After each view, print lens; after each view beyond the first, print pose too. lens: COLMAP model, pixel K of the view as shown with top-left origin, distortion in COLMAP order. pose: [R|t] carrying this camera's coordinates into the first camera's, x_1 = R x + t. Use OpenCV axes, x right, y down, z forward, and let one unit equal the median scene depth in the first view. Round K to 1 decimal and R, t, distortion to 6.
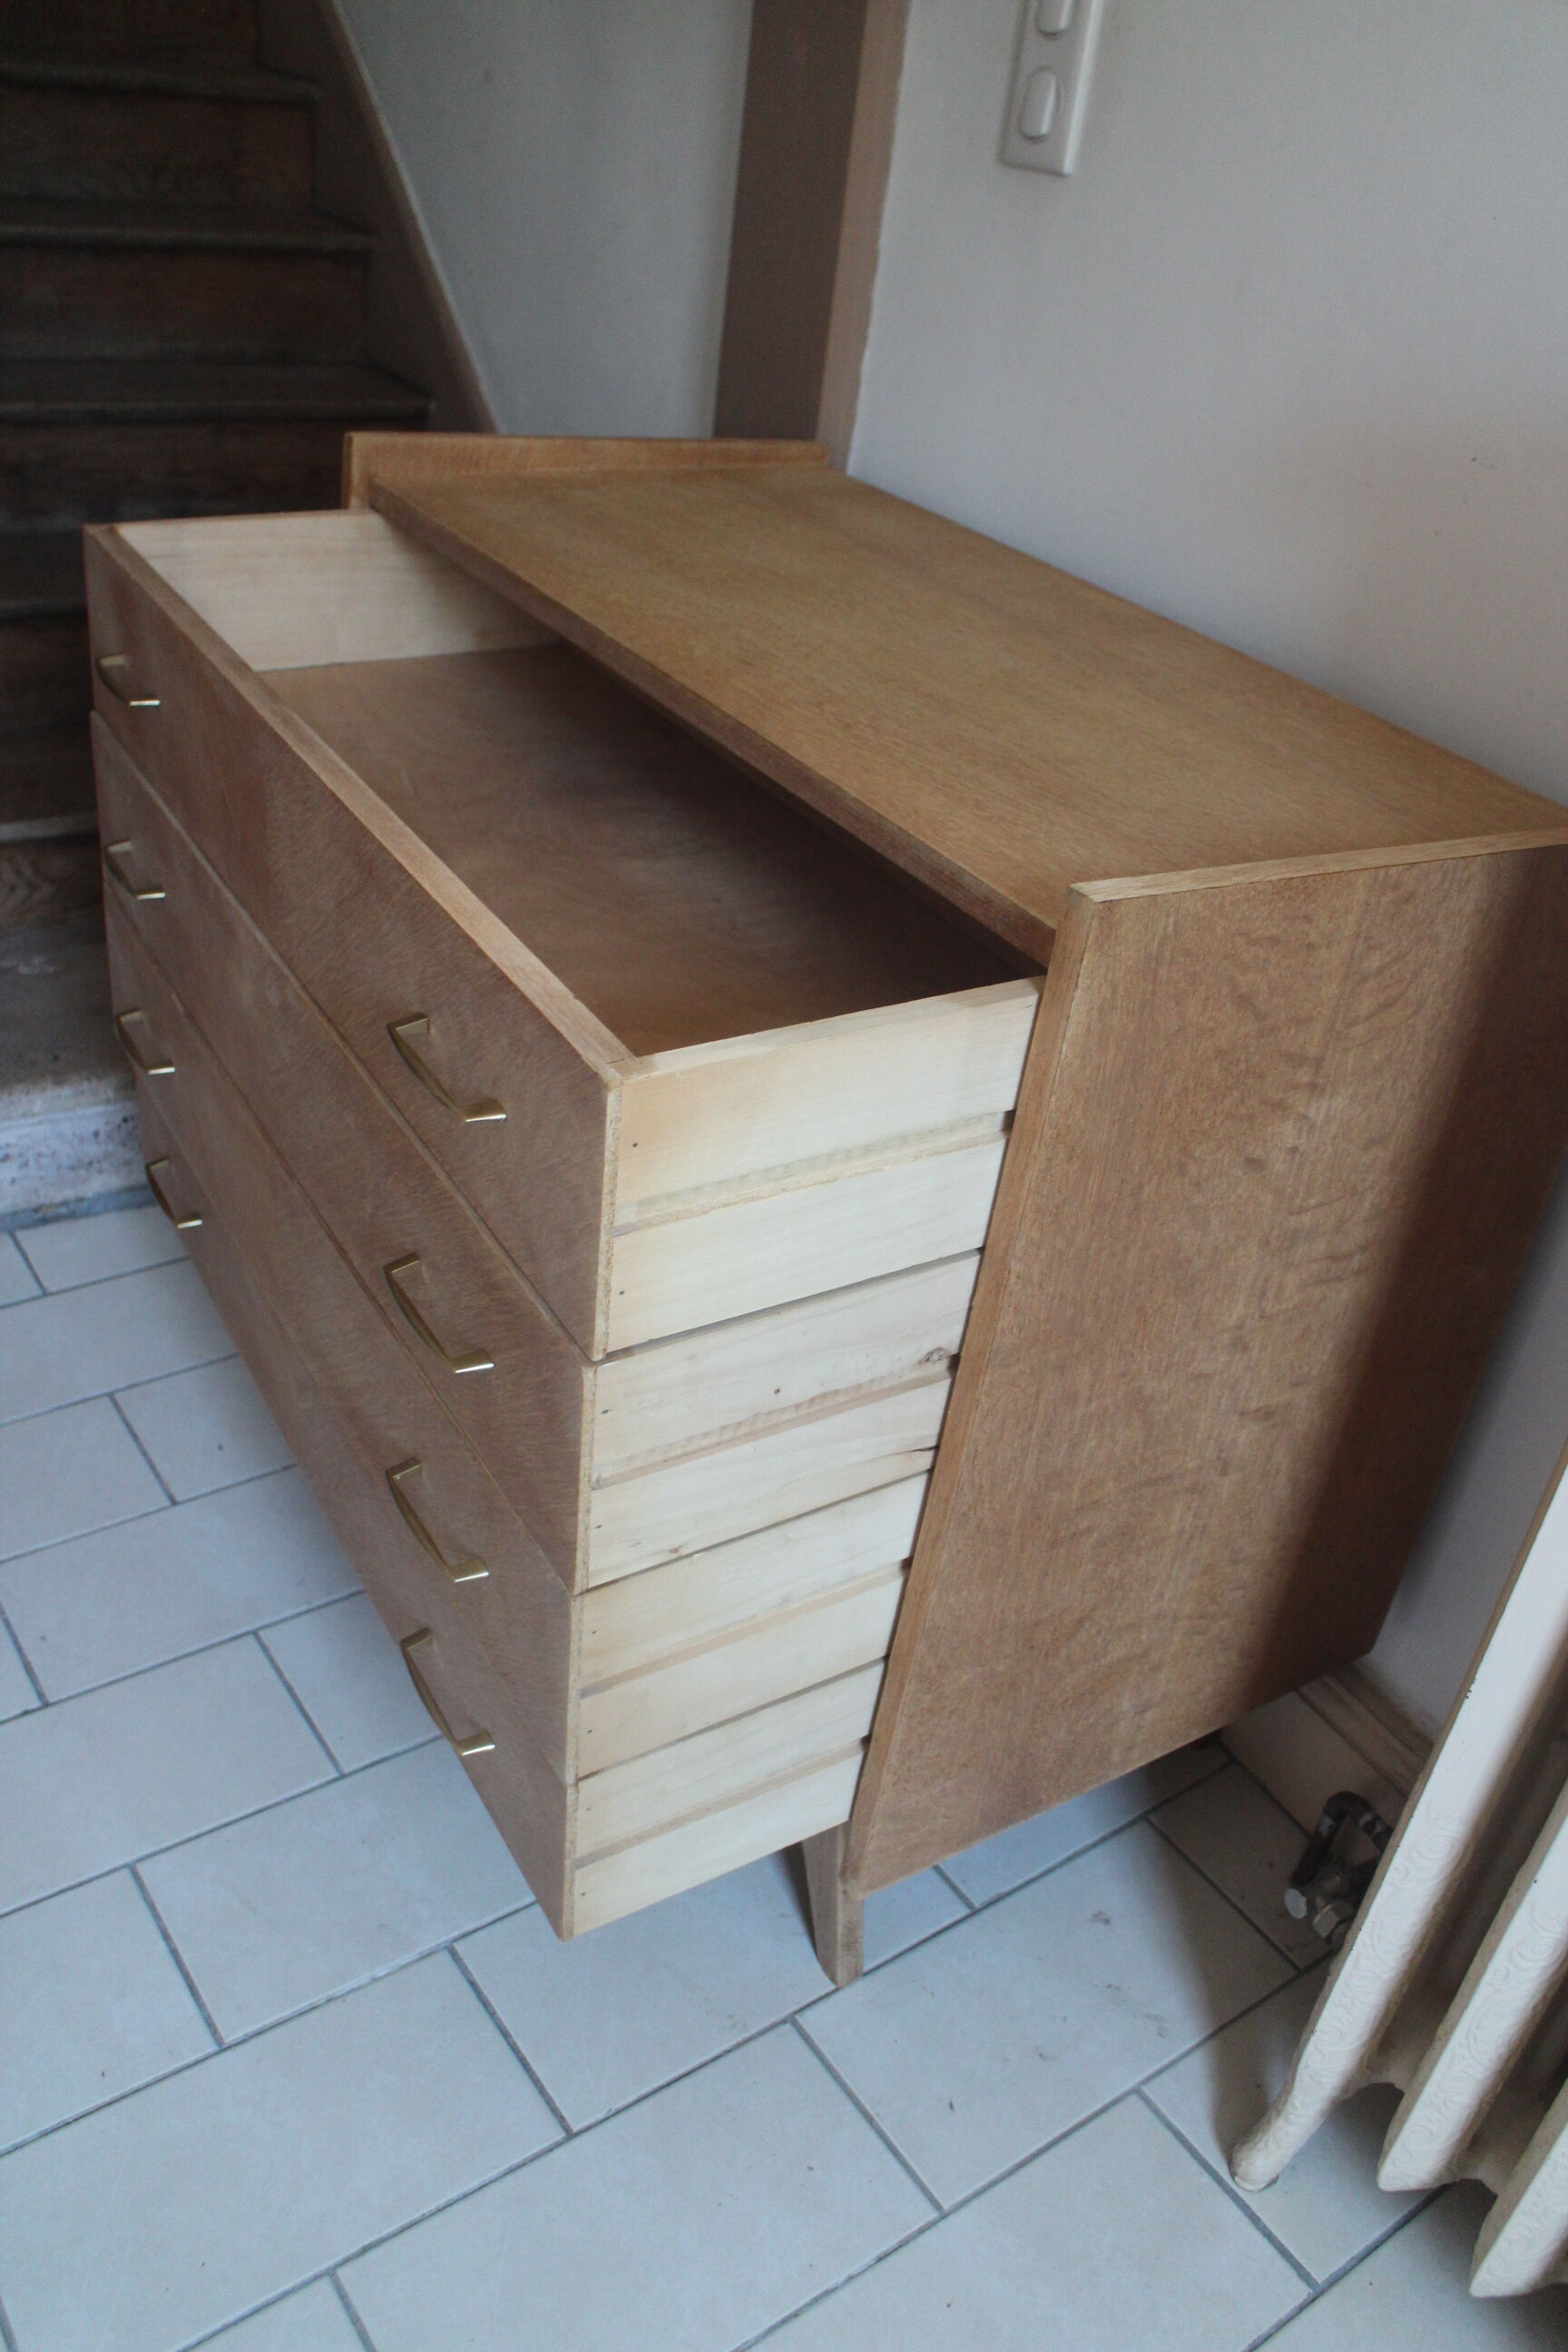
lens RADIAL K [[1935.0, 0, 787.2], [0, 1935.0, 1187.6], [0, 0, 1]] dist [-0.170399, 0.136421]
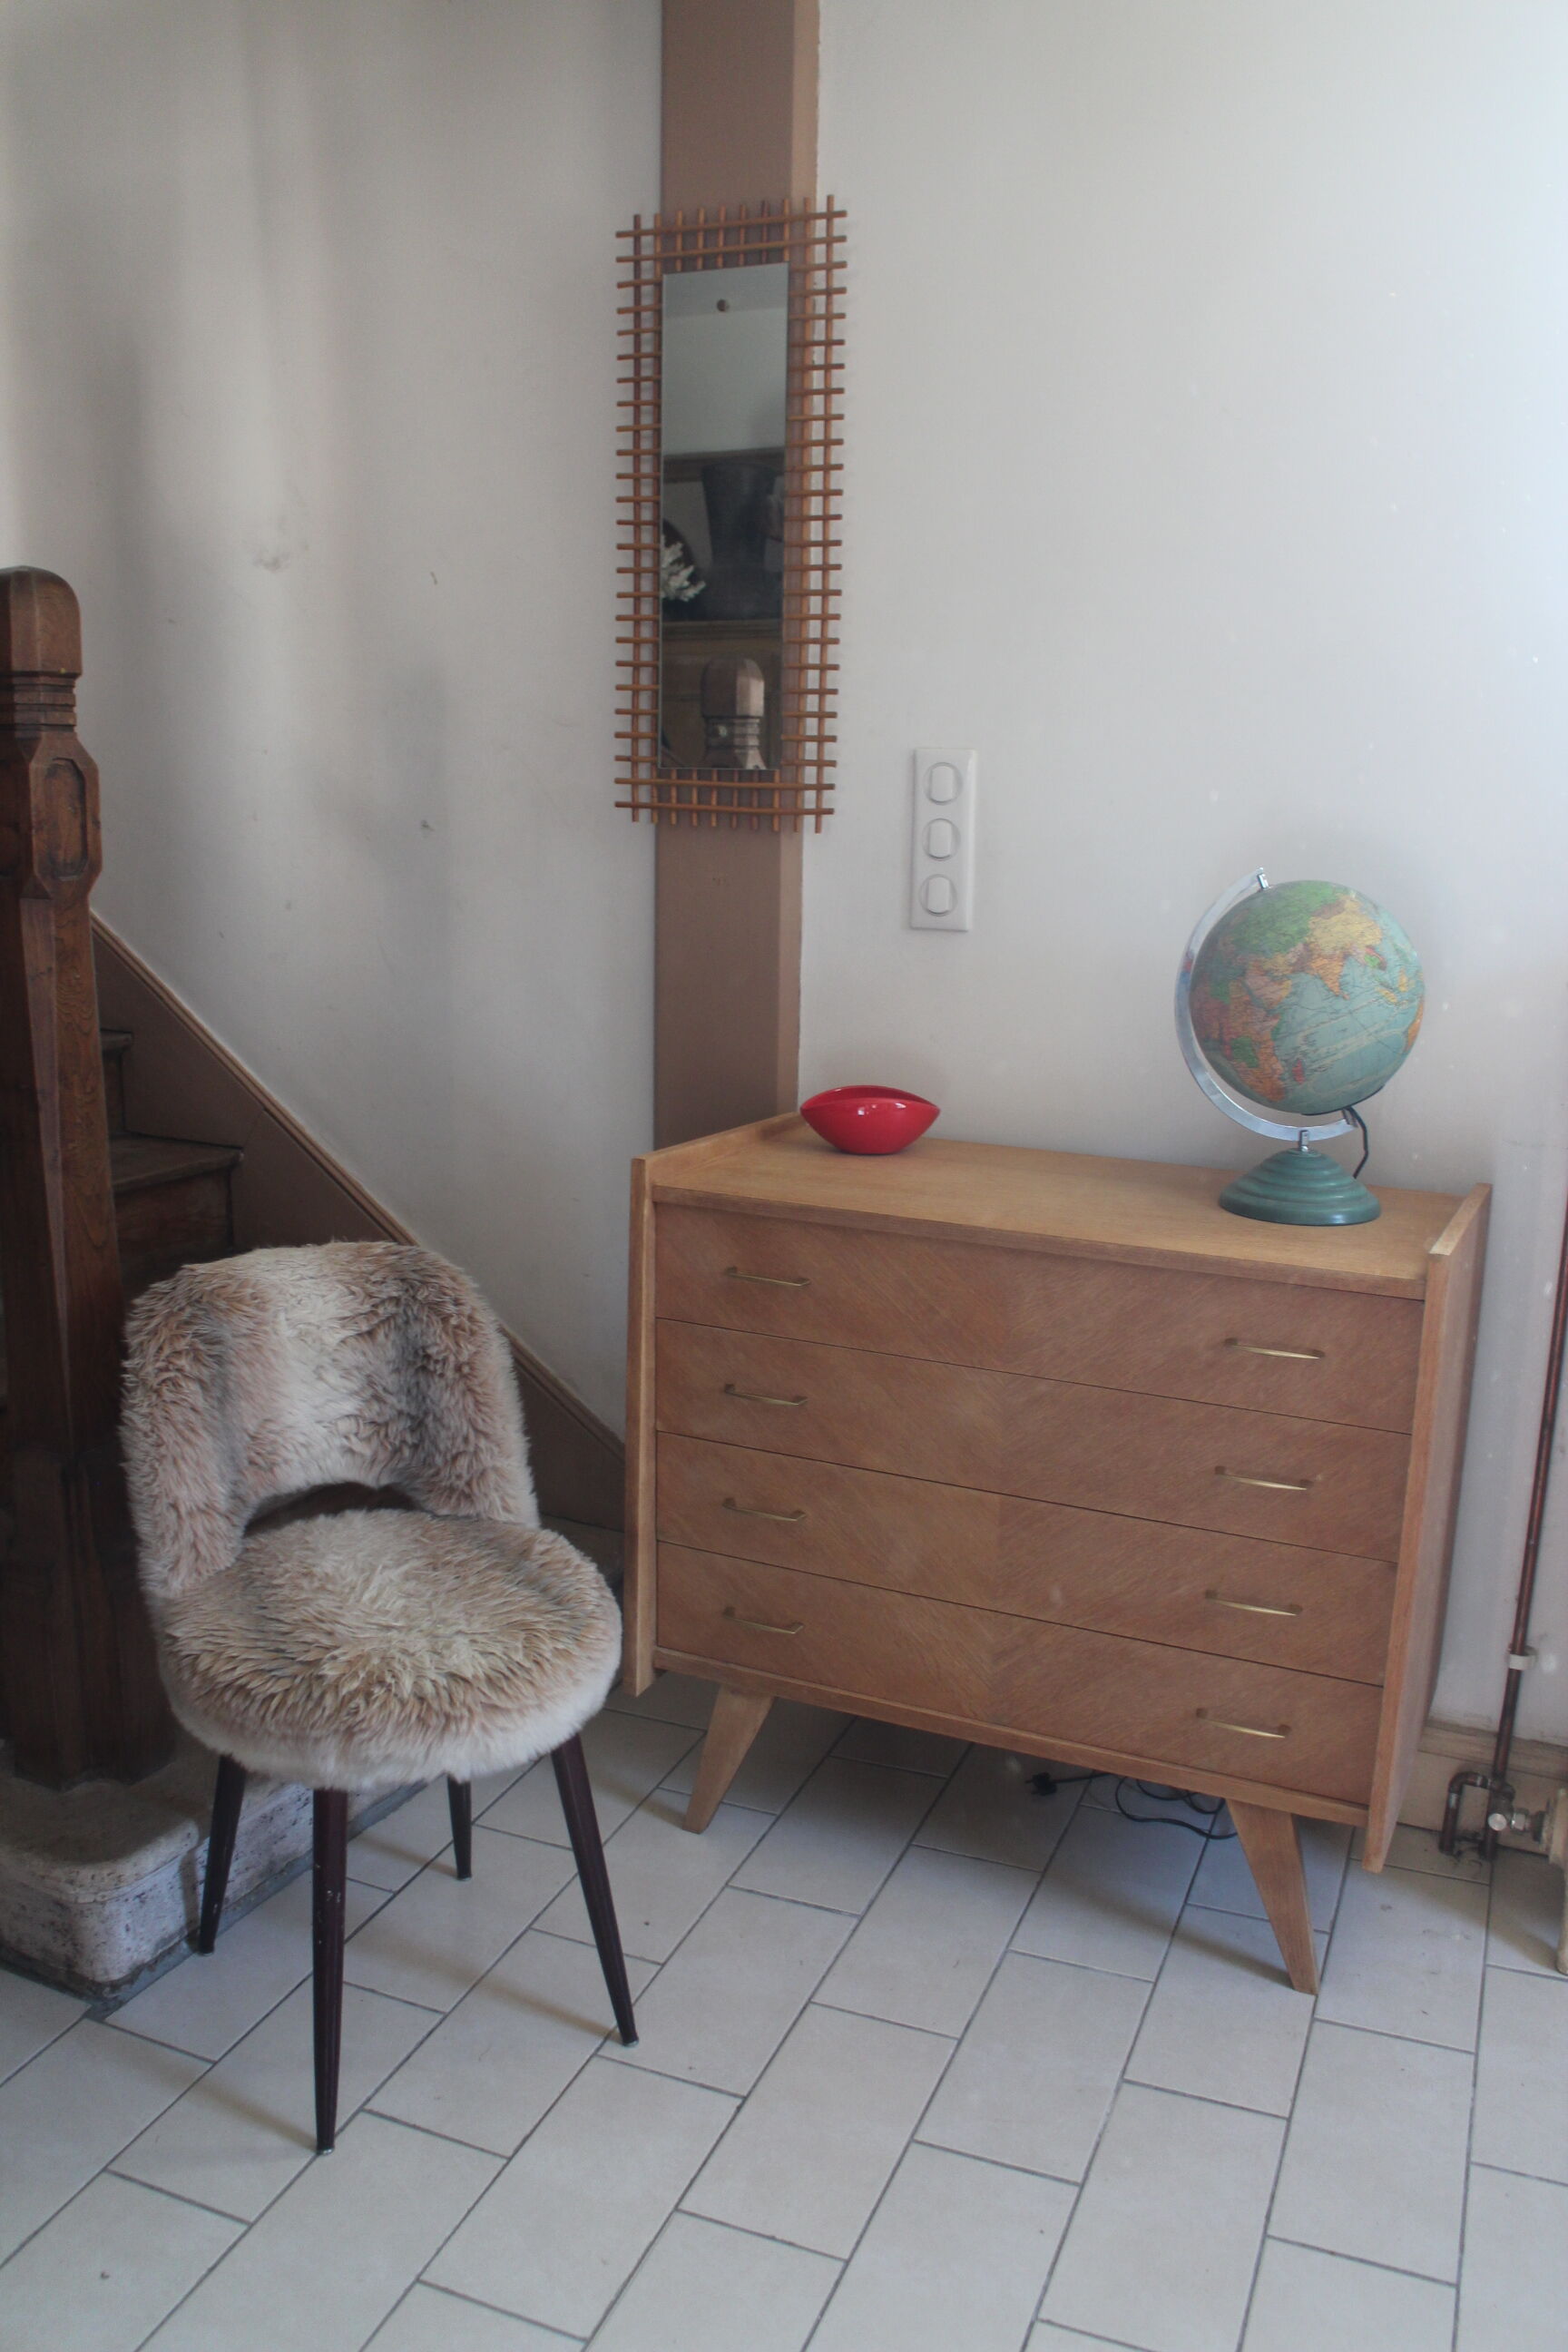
lens RADIAL K [[1935.0, 0, 787.2], [0, 1935.0, 1187.6], [0, 0, 1]] dist [-0.170399, 0.136421]
pose [[0.838072, -0.208424, 0.504178, -1.280207], [0.353312, 0.911521, -0.210478, -0.021274], [-0.415700, 0.354528, 0.837558, -0.459379]]
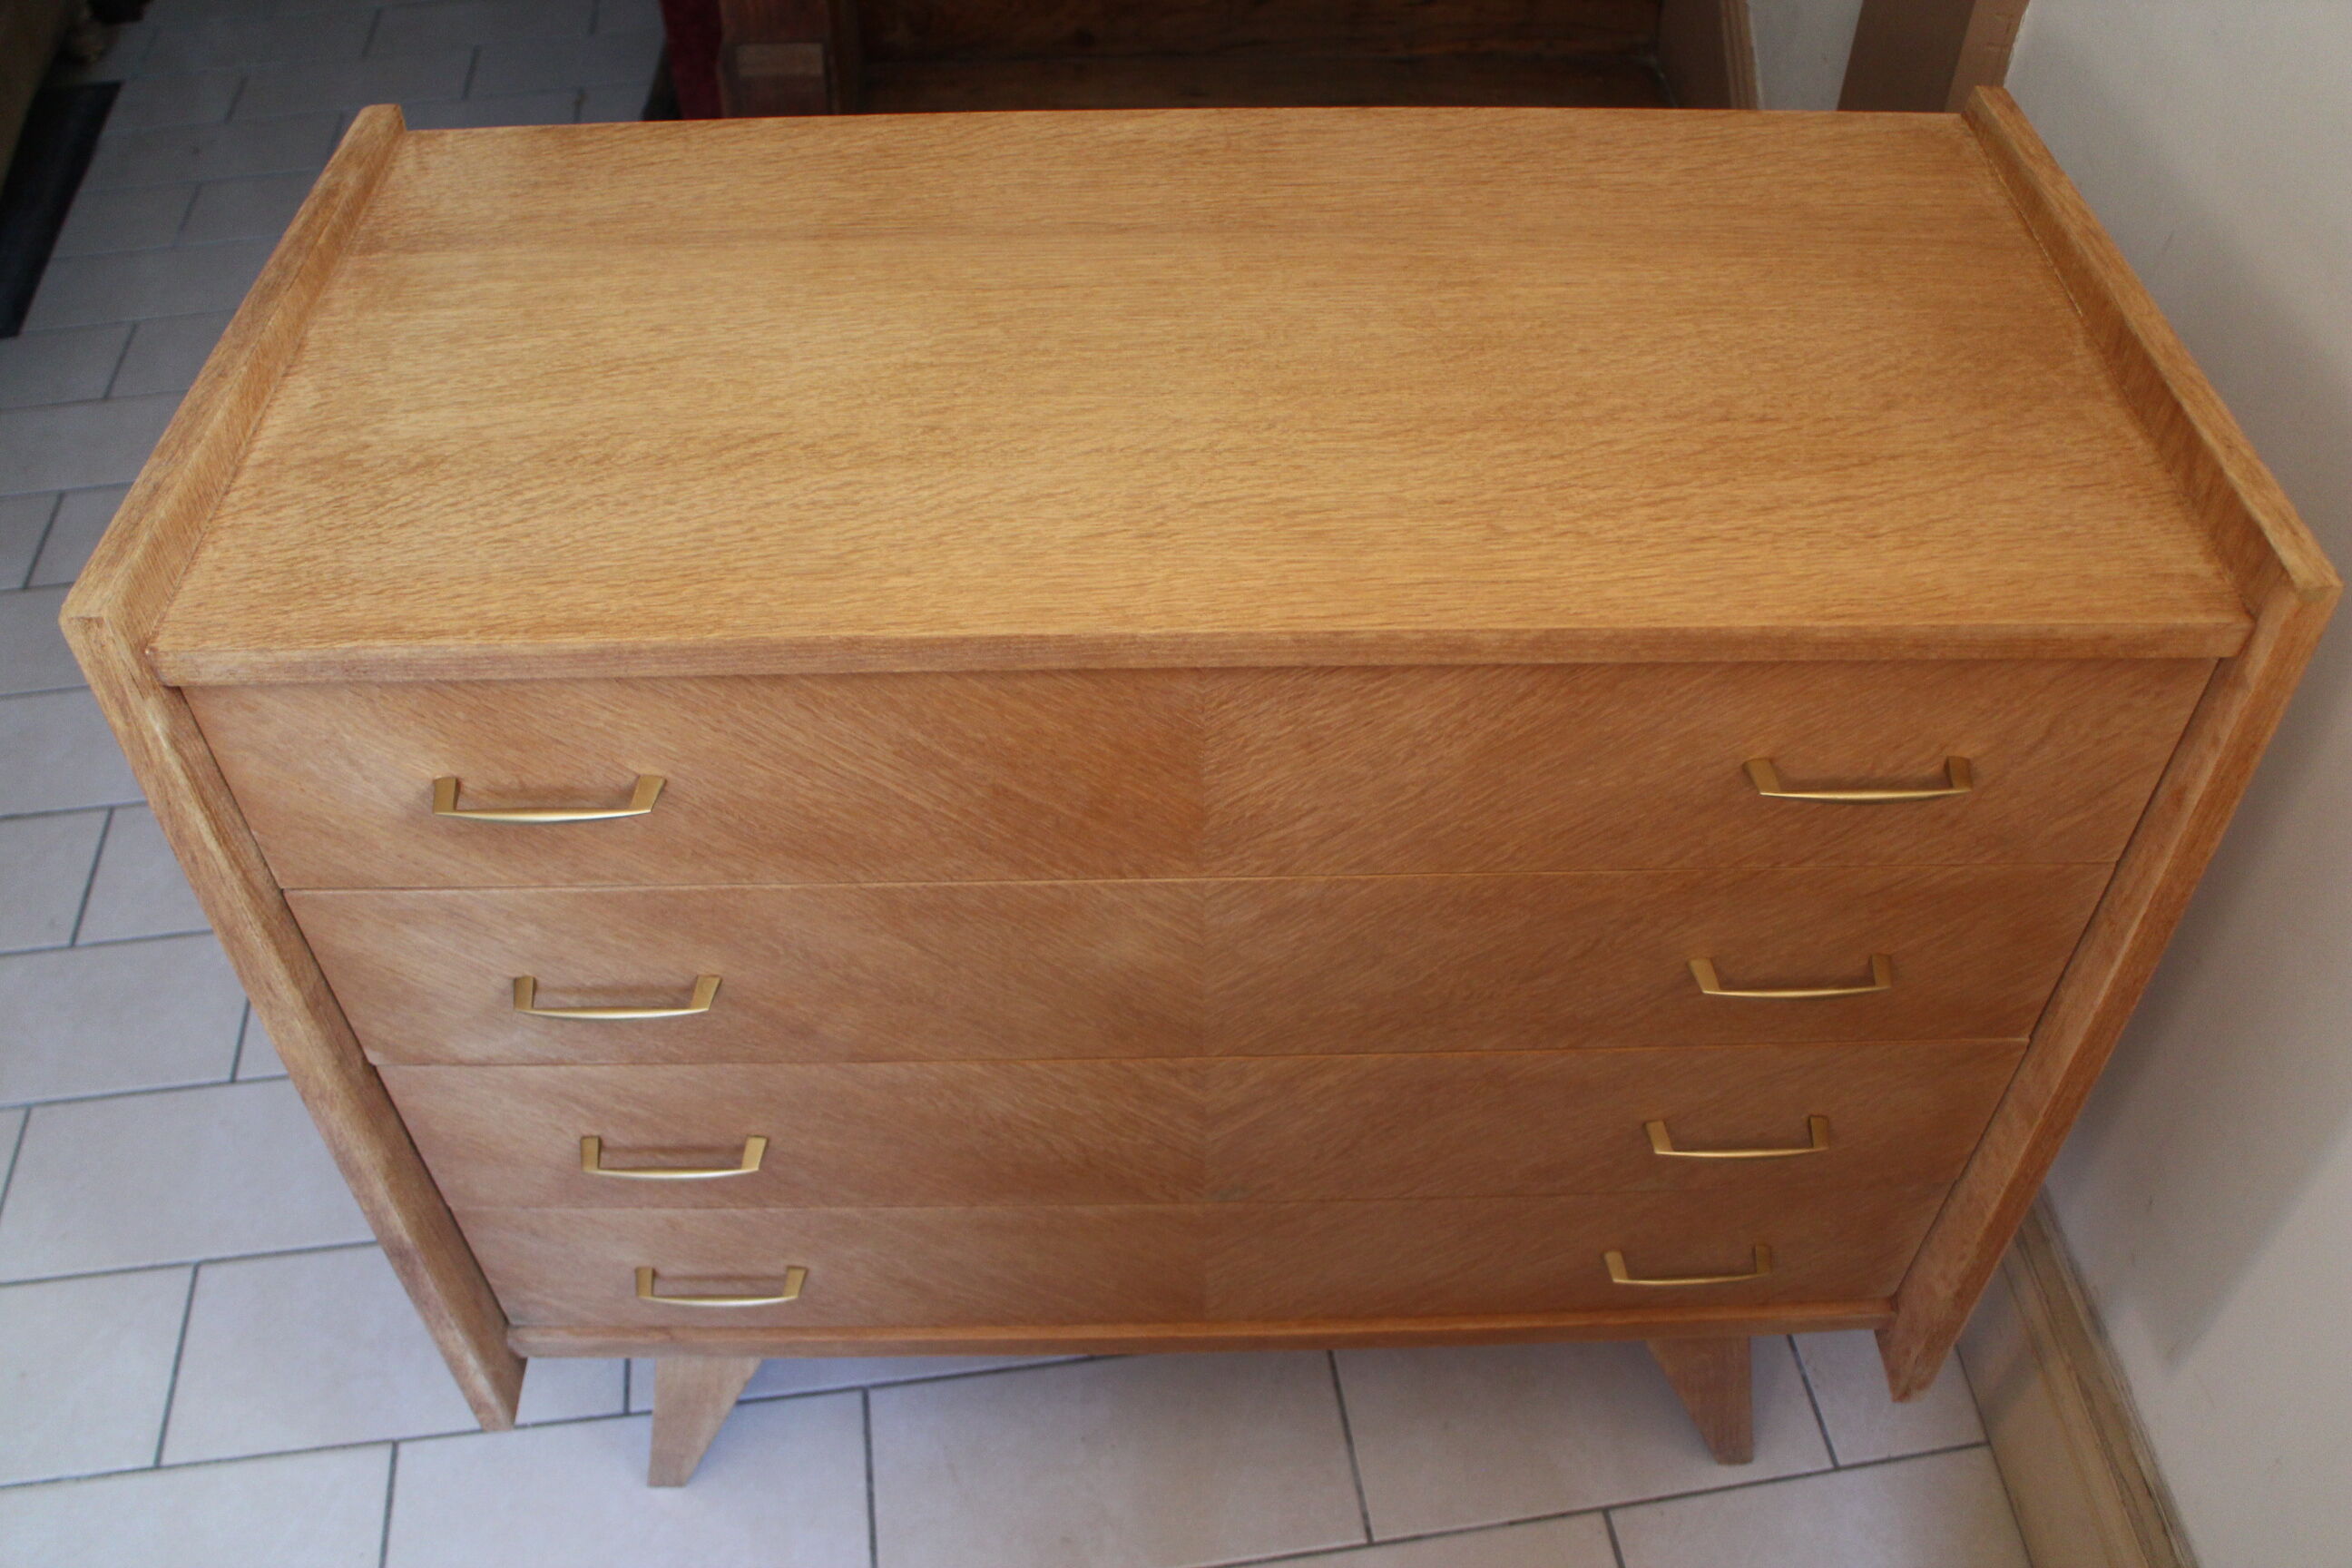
lens RADIAL K [[1997.2, 0, 1183.0], [0, 1997.2, 782.6], [0, 0, 1]] dist [-0.154273, 0.110298]
pose [[0.510180, -0.696860, 0.504086, -0.526631], [0.512460, 0.717000, 0.472541, -0.644581], [-0.690725, 0.017243, 0.722912, 0.579356]]
